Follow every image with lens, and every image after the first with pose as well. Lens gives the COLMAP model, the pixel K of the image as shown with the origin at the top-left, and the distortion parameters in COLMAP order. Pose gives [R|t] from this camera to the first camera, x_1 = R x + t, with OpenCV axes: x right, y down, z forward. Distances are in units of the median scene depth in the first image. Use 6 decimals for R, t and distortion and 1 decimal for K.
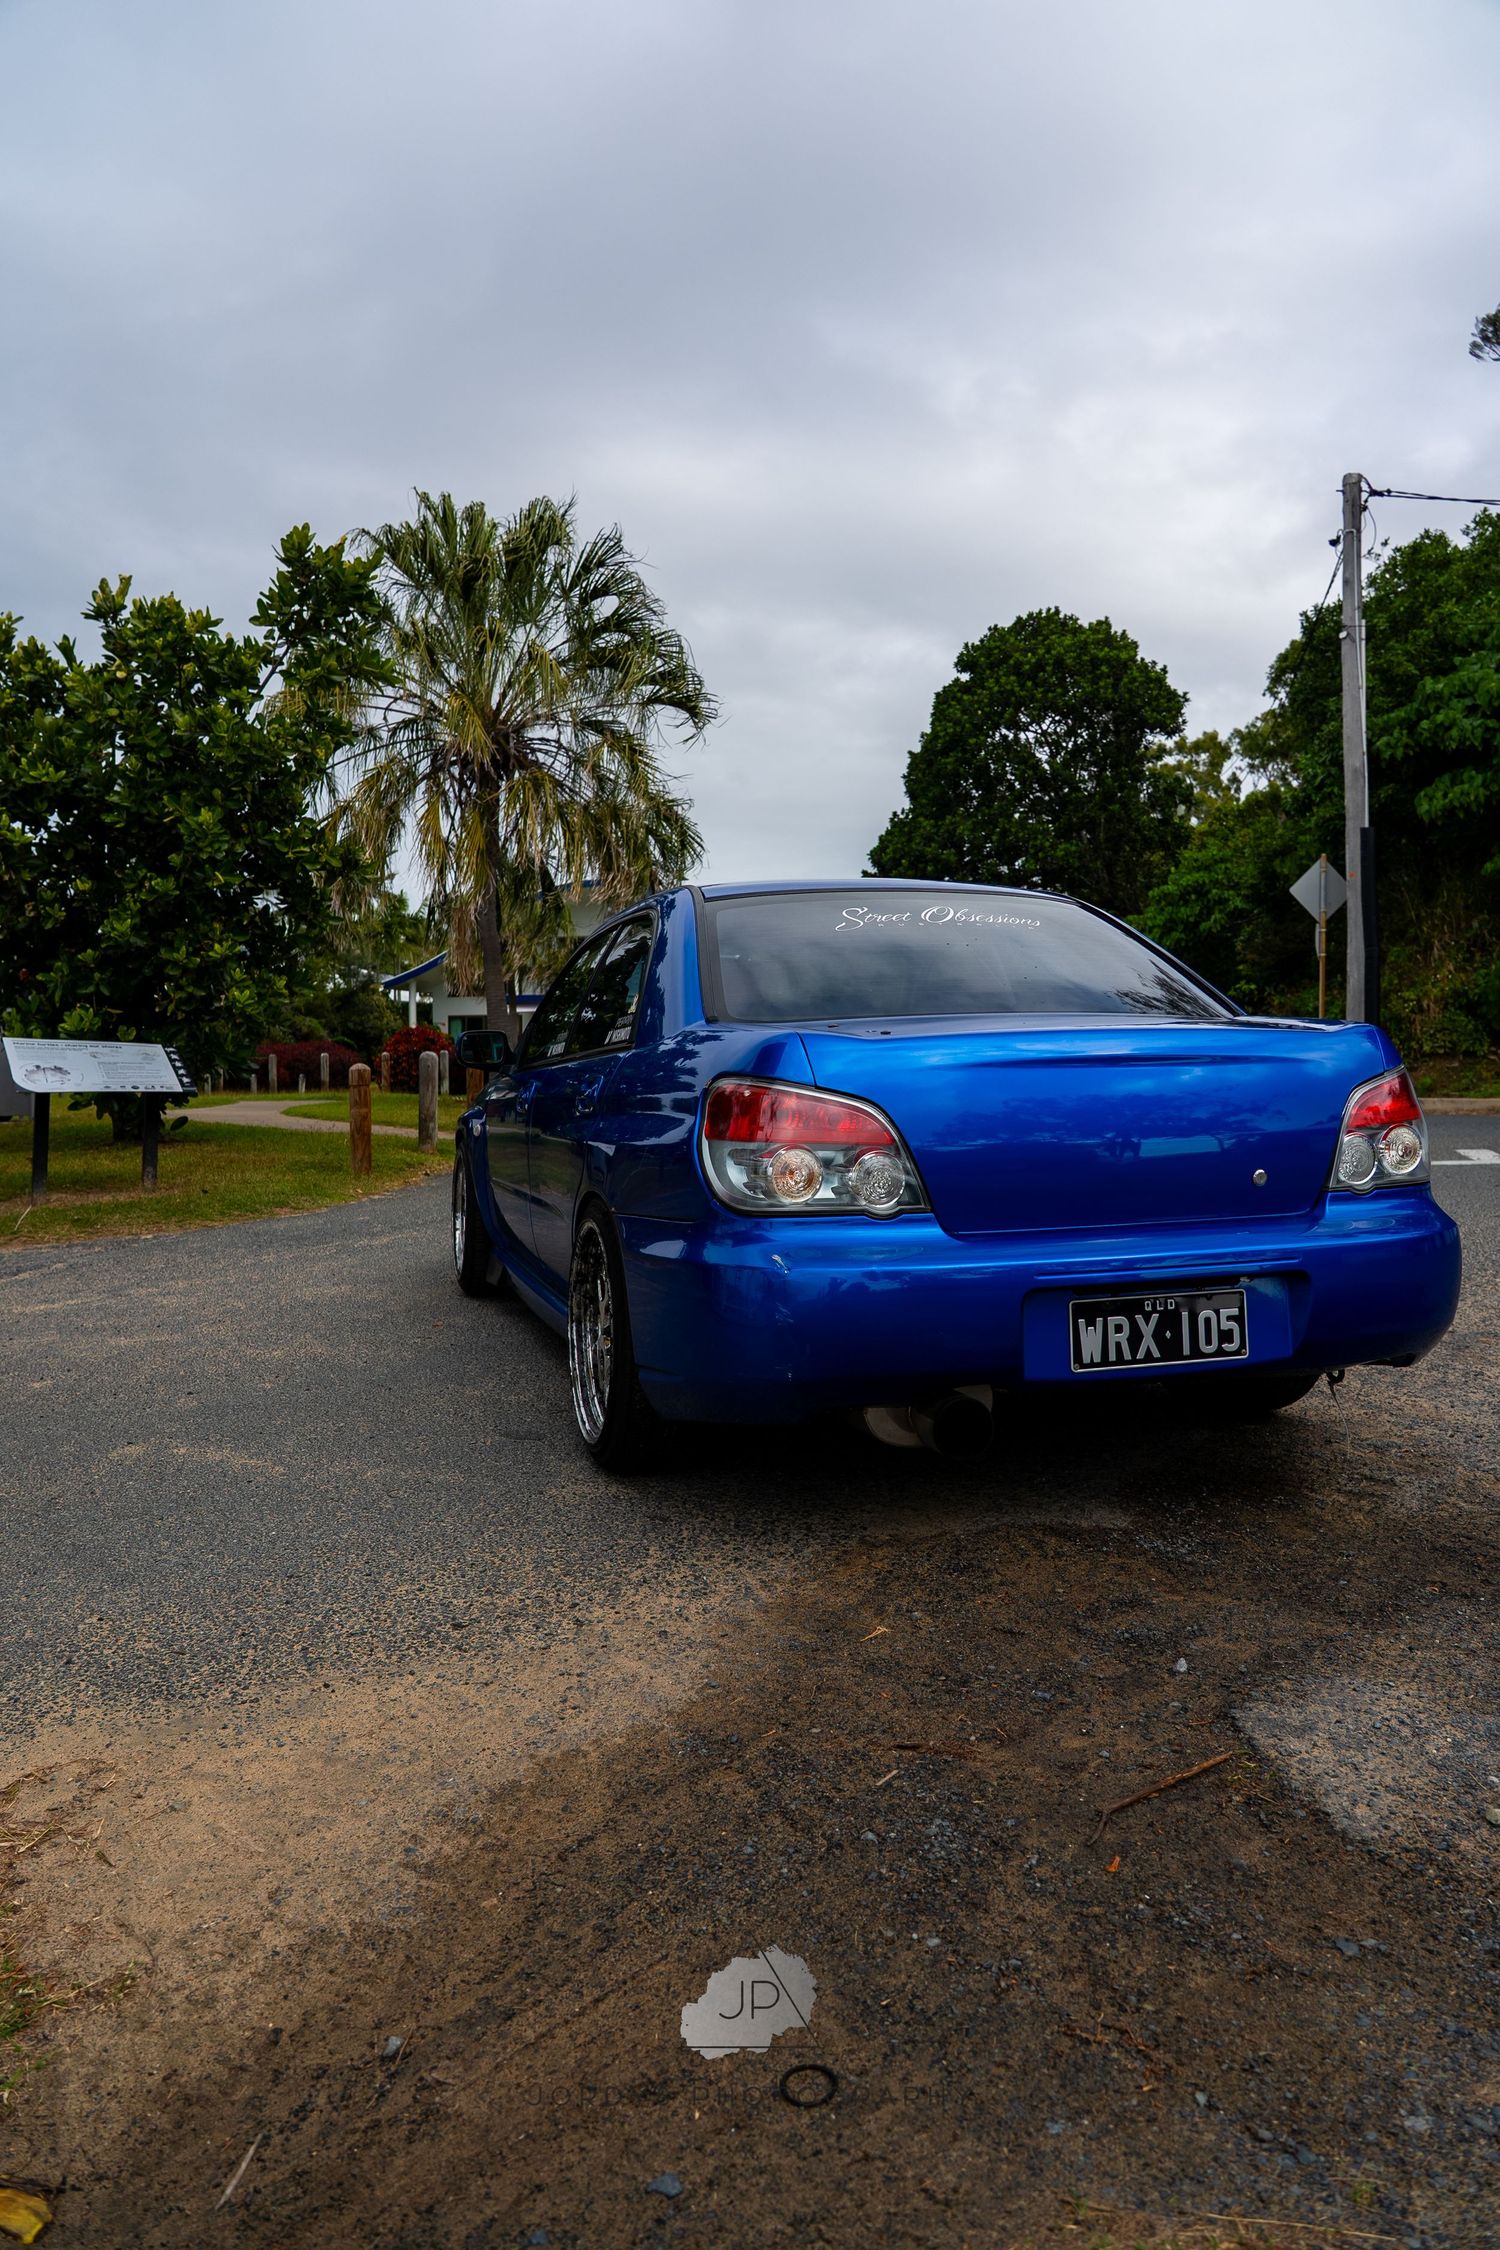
lens RADIAL K [[1559.5, 0, 748.5], [0, 1559.5, 1115.3], [0, 0, 1]] dist [-0.001603, -0.006228]
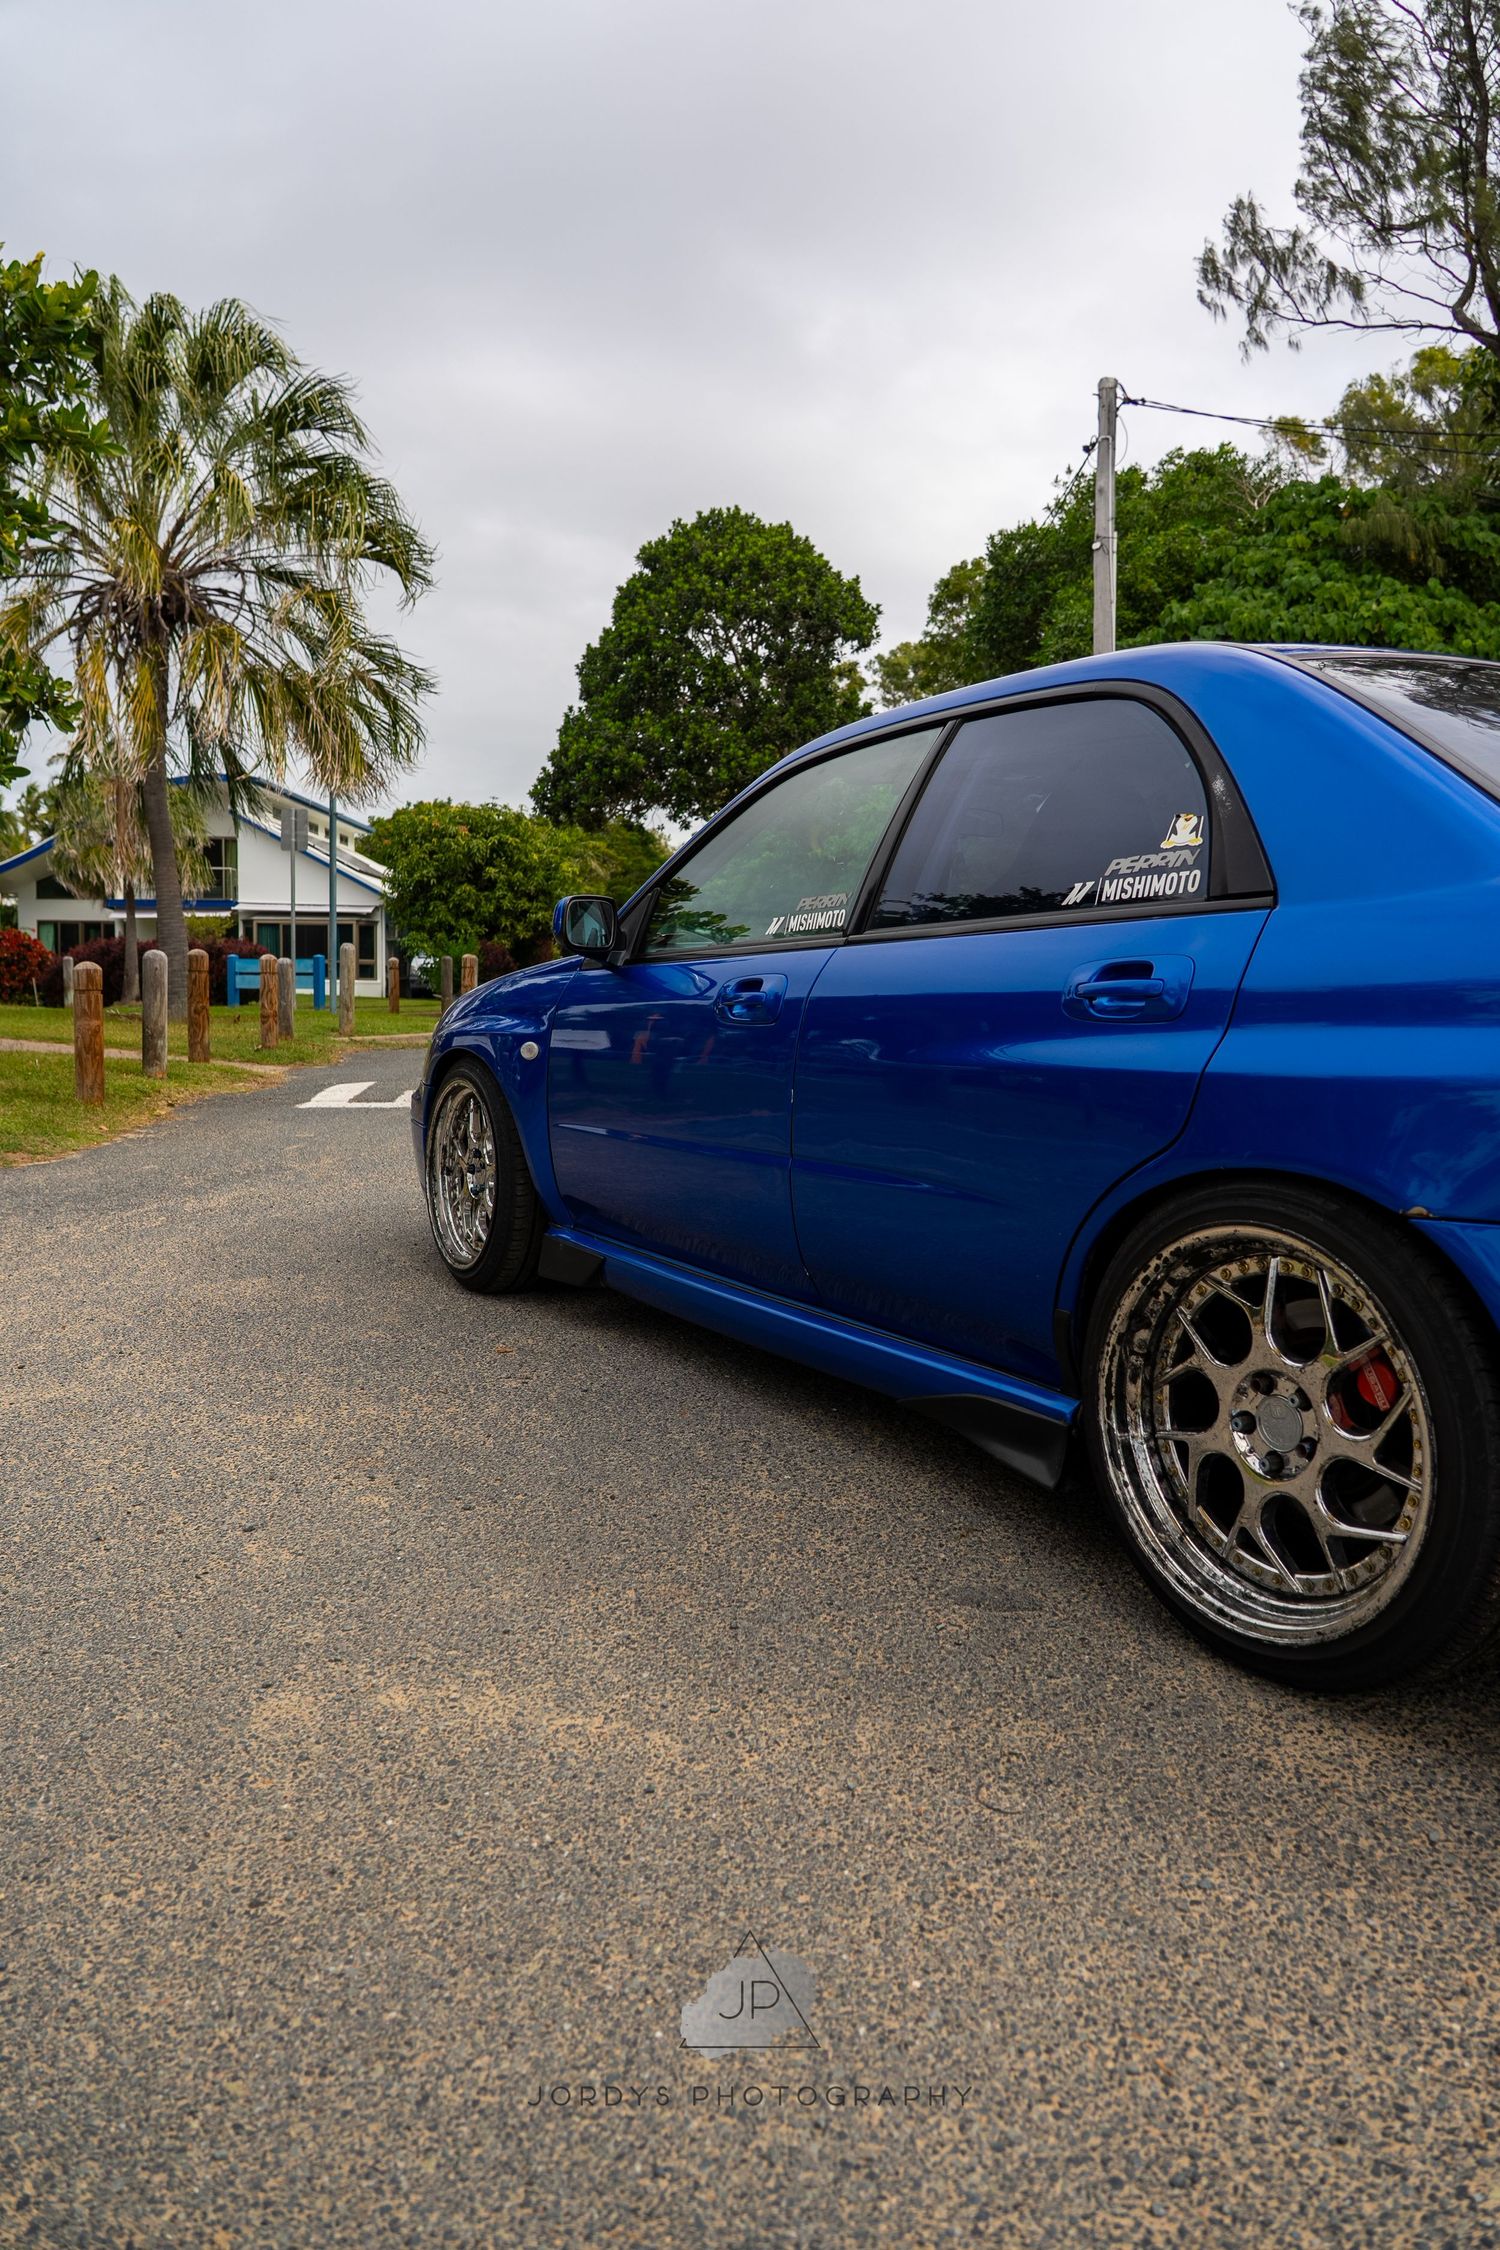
lens RADIAL K [[1526.7, 0, 748.7], [0, 1526.7, 1122.6], [0, 0, 1]] dist [-0.010404, 0.000730]
pose [[0.963762, -0.009557, 0.266592, -0.125625], [-0.005802, 0.998371, 0.056764, 0.001238], [-0.266700, -0.056253, 0.962136, 0.167407]]
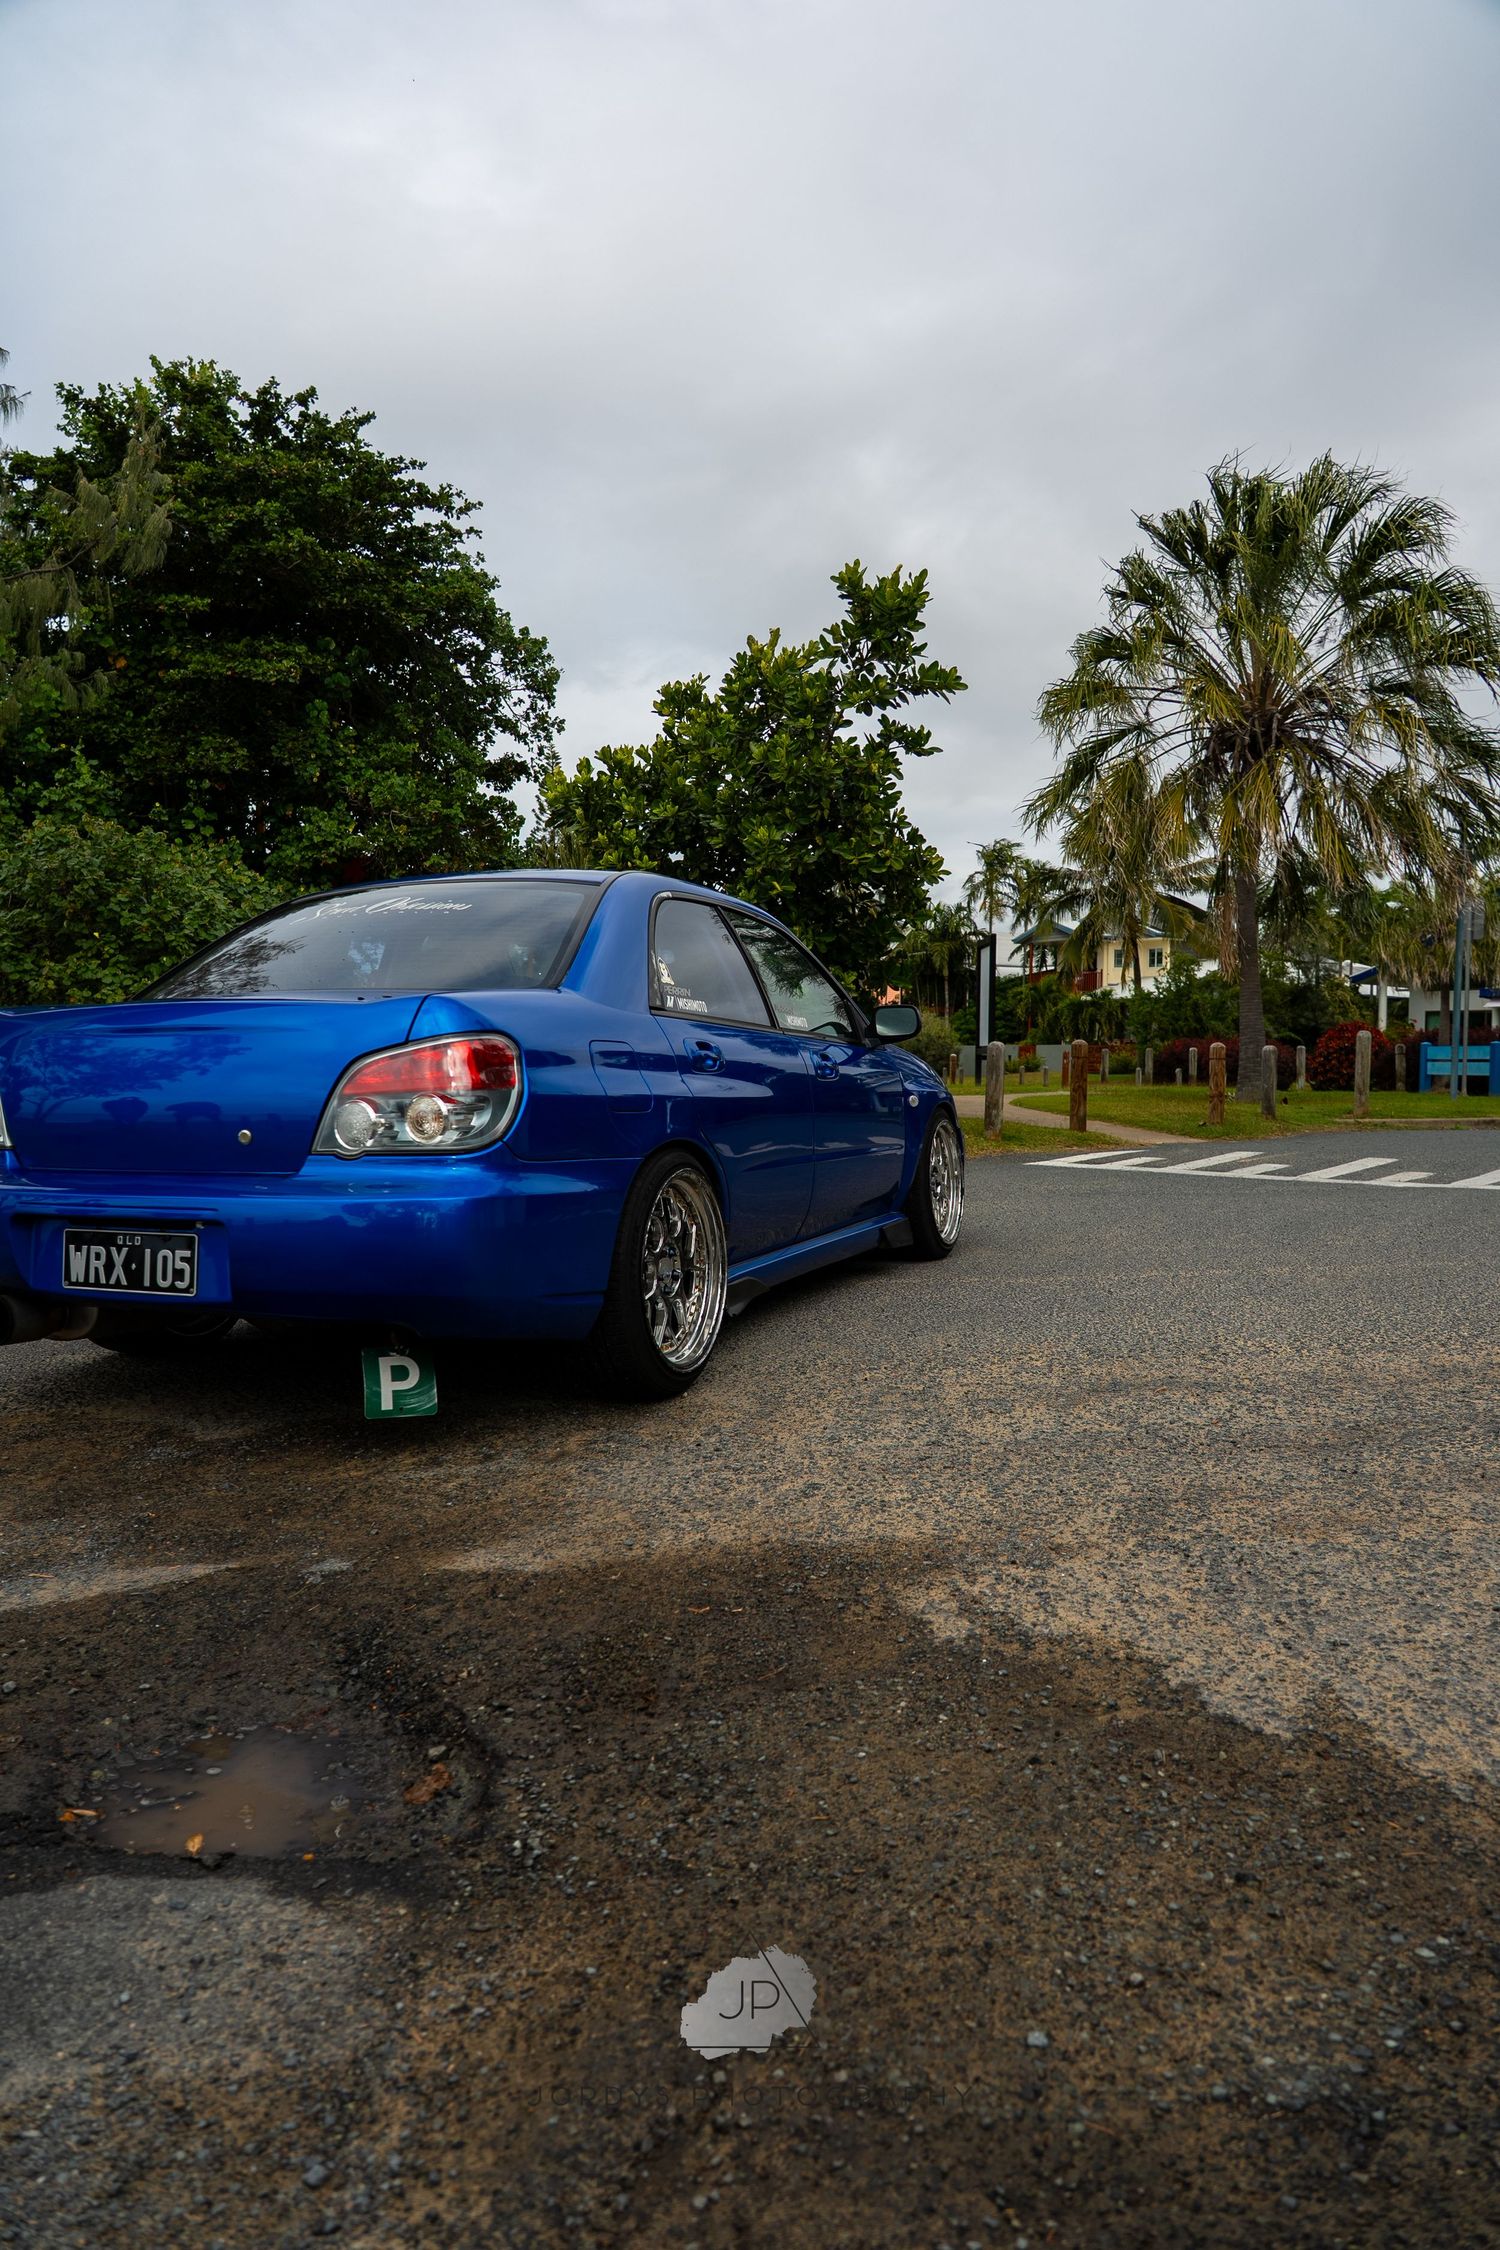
lens RADIAL K [[1559.5, 0, 748.5], [0, 1559.5, 1115.3], [0, 0, 1]] dist [-0.001603, -0.006228]
pose [[0.766698, 0.033729, -0.641121, 0.362671], [-0.032546, 0.999377, 0.013656, -0.000714], [0.641182, 0.010395, 0.767319, 0.107071]]
